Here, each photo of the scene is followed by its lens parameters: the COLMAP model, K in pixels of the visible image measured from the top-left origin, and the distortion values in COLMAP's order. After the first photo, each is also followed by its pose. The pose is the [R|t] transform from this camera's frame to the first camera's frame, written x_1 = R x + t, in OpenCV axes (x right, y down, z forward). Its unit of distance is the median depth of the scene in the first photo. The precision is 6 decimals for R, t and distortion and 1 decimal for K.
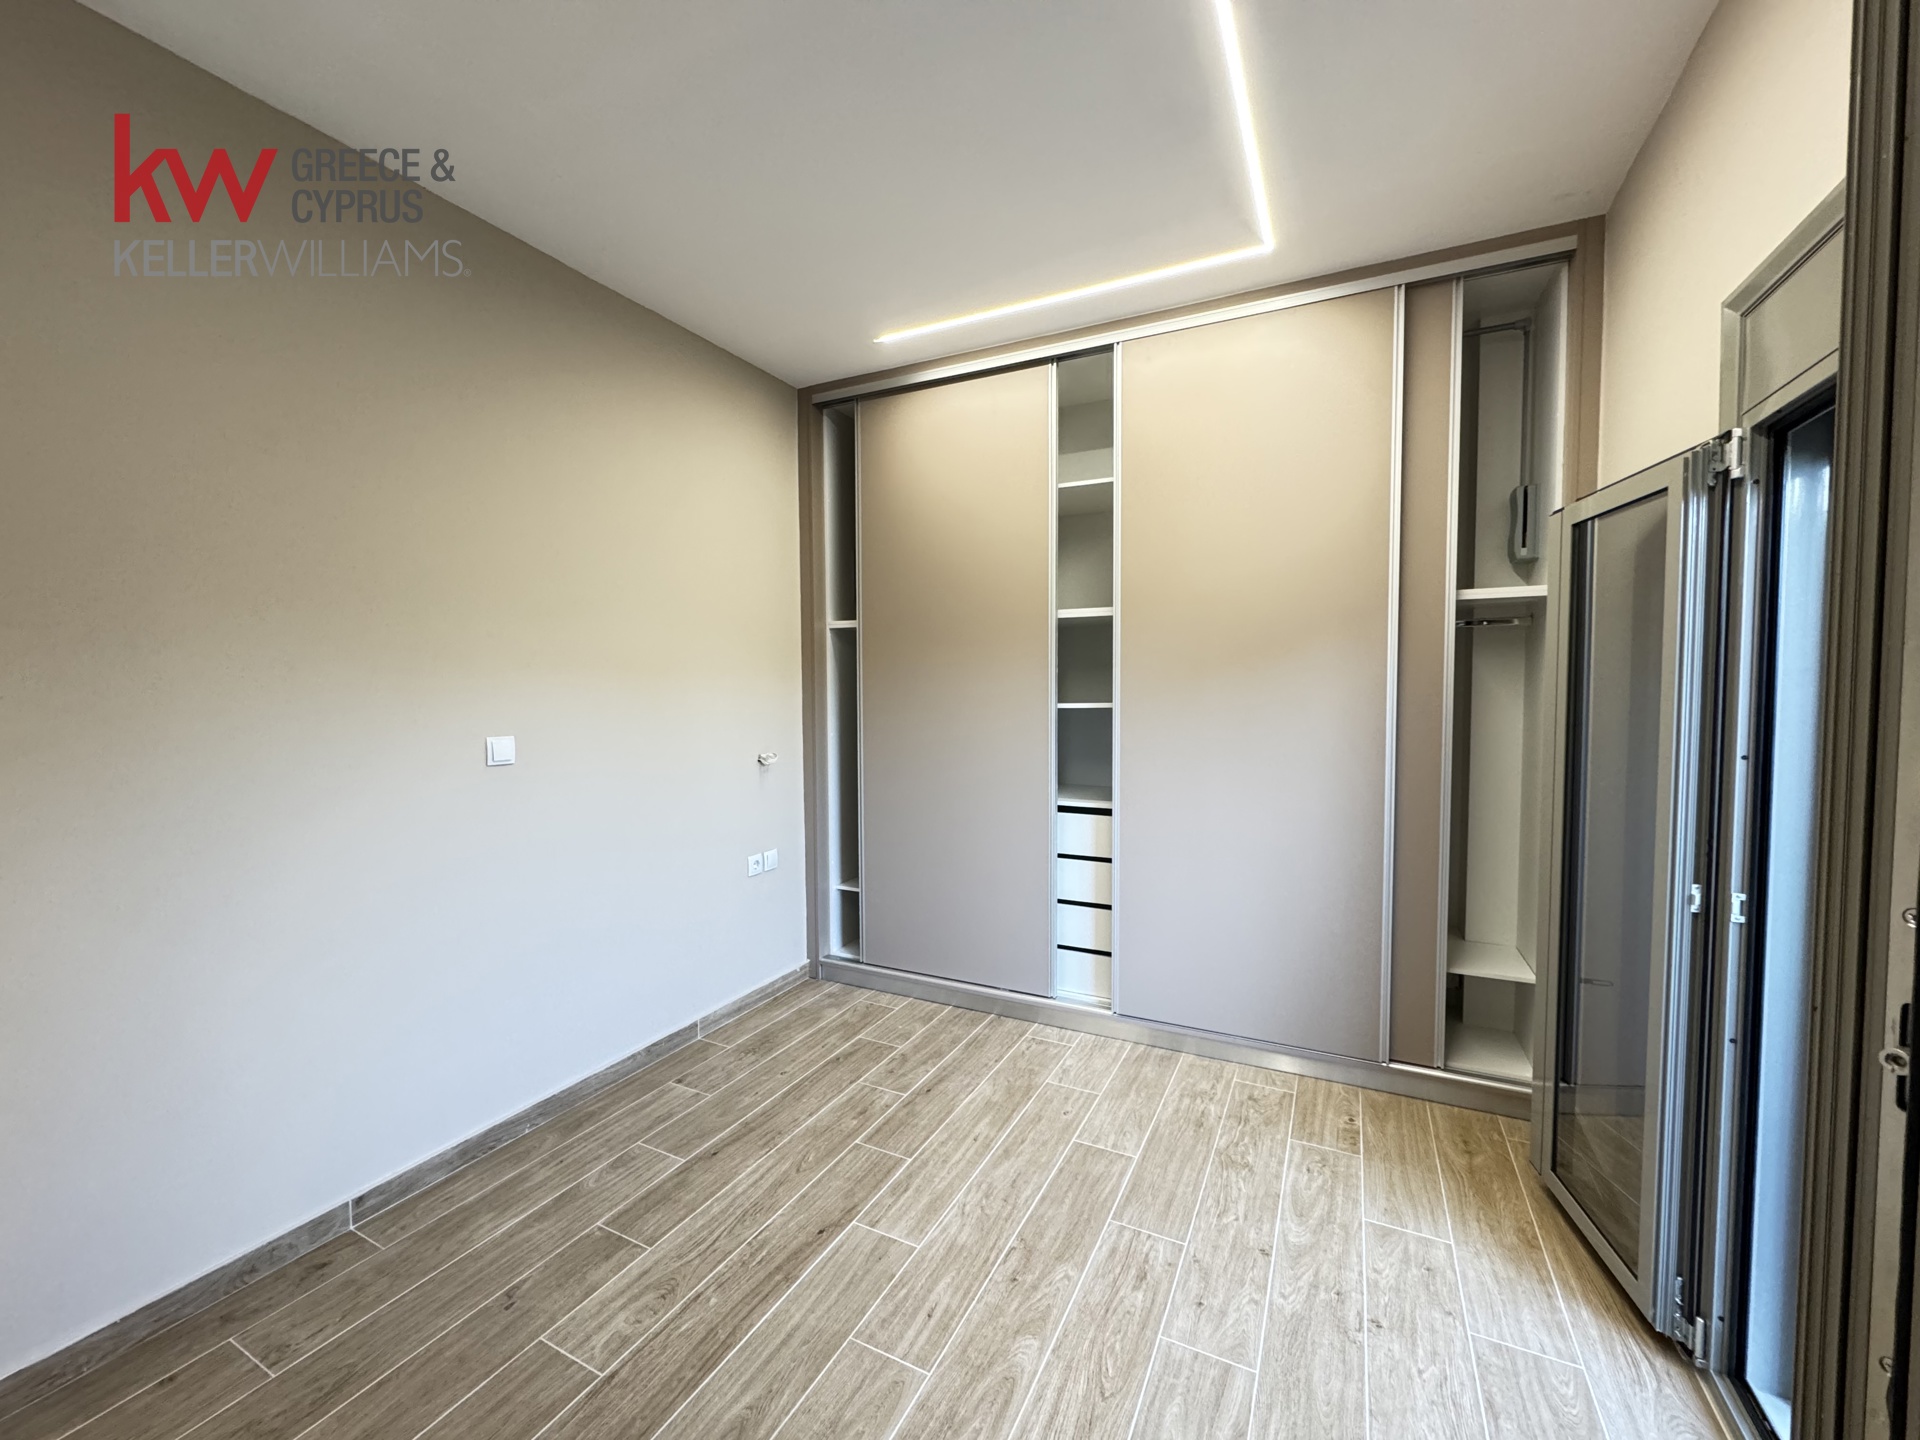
lens RADIAL K [[764.2, 0, 960.0], [0, 764.2, 720.0], [0, 0, 1]] dist [-0.004519, 0.000917]
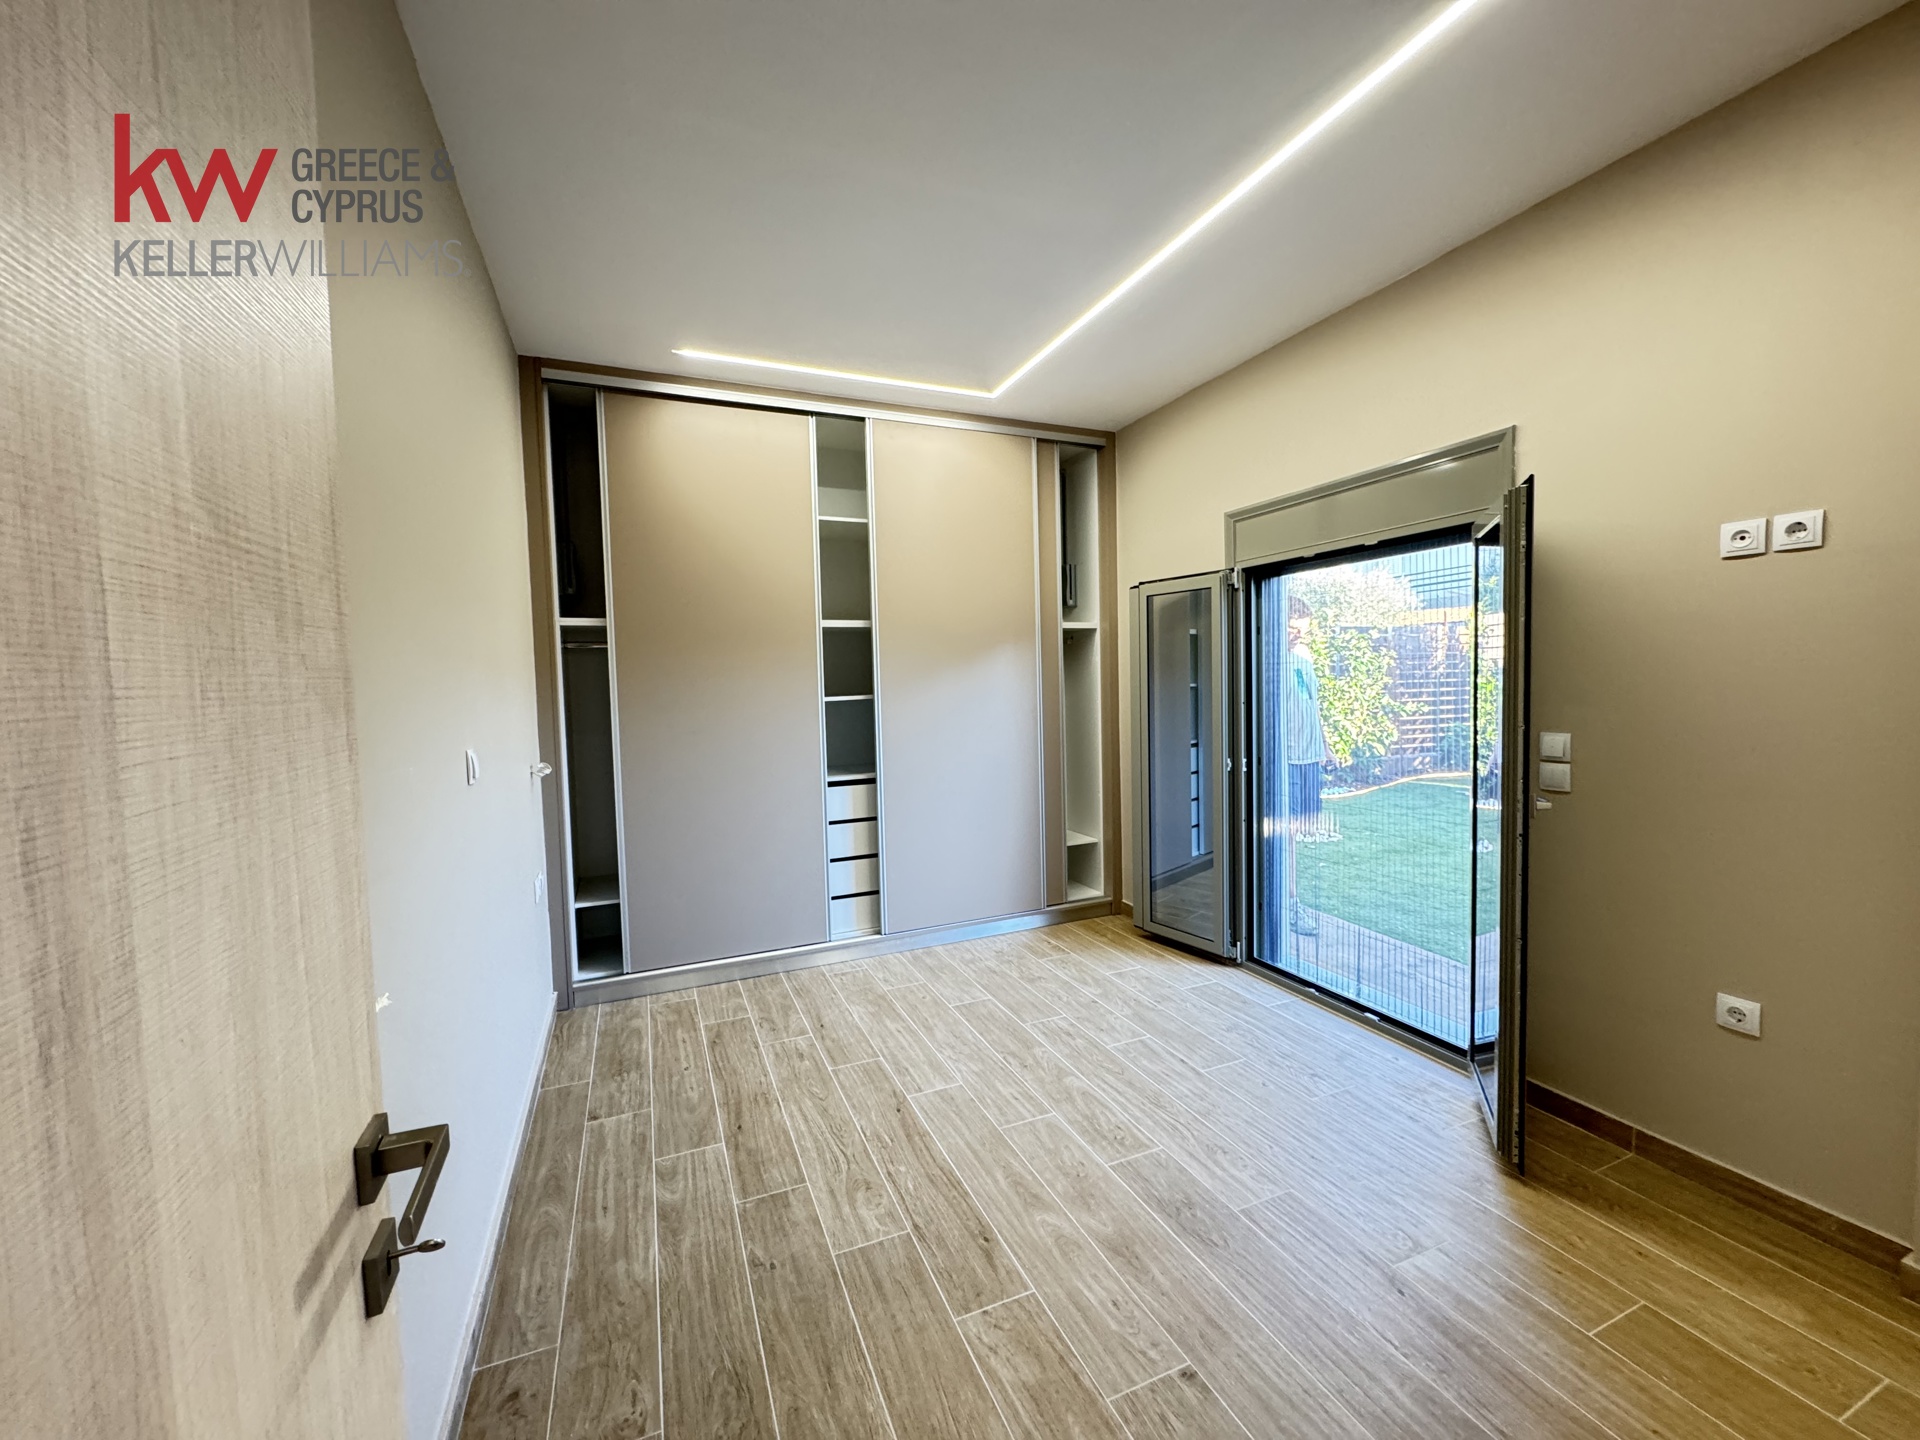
lens RADIAL K [[764.2, 0, 960.0], [0, 764.2, 720.0], [0, 0, 1]] dist [-0.004519, 0.000917]
pose [[0.645845, -0.049790, 0.761844, -0.849547], [0.055876, 0.998278, 0.017874, 0.005944], [-0.761421, 0.031025, 0.647514, 0.066377]]
